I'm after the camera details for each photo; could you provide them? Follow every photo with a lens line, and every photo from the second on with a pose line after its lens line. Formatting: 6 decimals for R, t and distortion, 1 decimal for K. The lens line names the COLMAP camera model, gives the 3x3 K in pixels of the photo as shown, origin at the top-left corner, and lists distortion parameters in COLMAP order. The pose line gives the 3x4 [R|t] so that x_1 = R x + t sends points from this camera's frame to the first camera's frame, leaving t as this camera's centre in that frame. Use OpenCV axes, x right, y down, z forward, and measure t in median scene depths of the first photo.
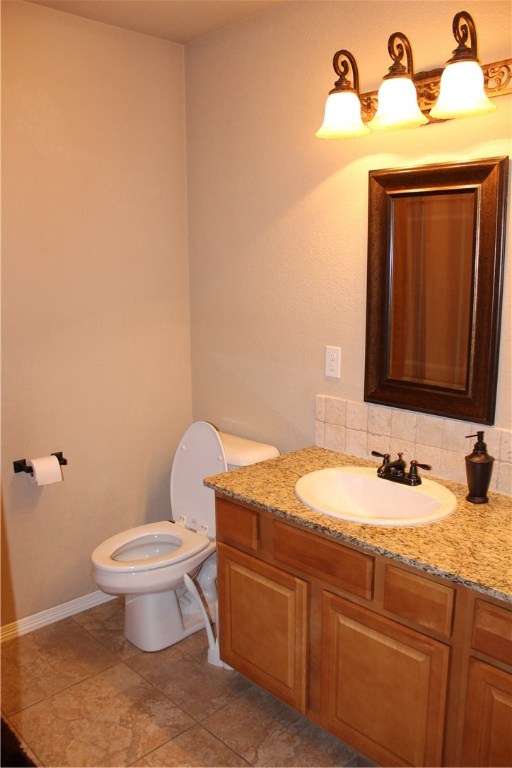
lens RADIAL K [[644.3, 0, 256.0], [0, 644.3, 384.0], [0, 0, 1]] dist [-0.108456, -0.000832]
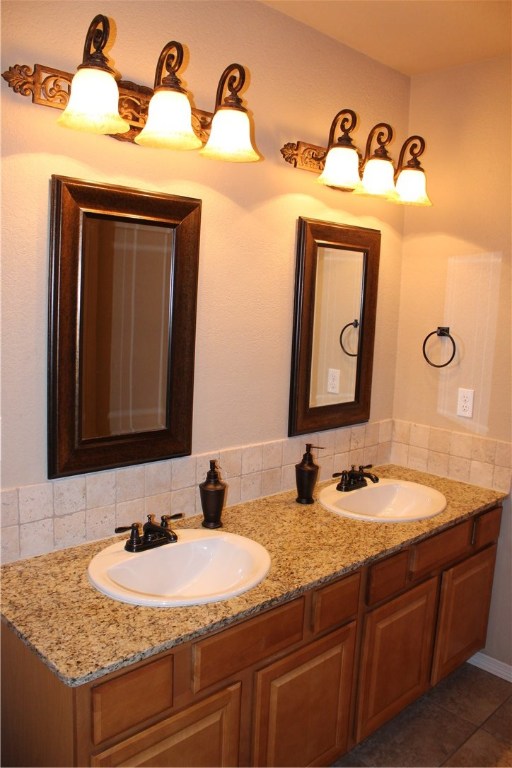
lens RADIAL K [[644.3, 0, 256.0], [0, 644.3, 384.0], [0, 0, 1]] dist [-0.108456, -0.000832]
pose [[-0.031159, -0.133606, 0.990545, -0.666243], [0.133247, 0.981625, 0.136594, -0.180097], [-0.990593, 0.136244, -0.012784, 0.892551]]
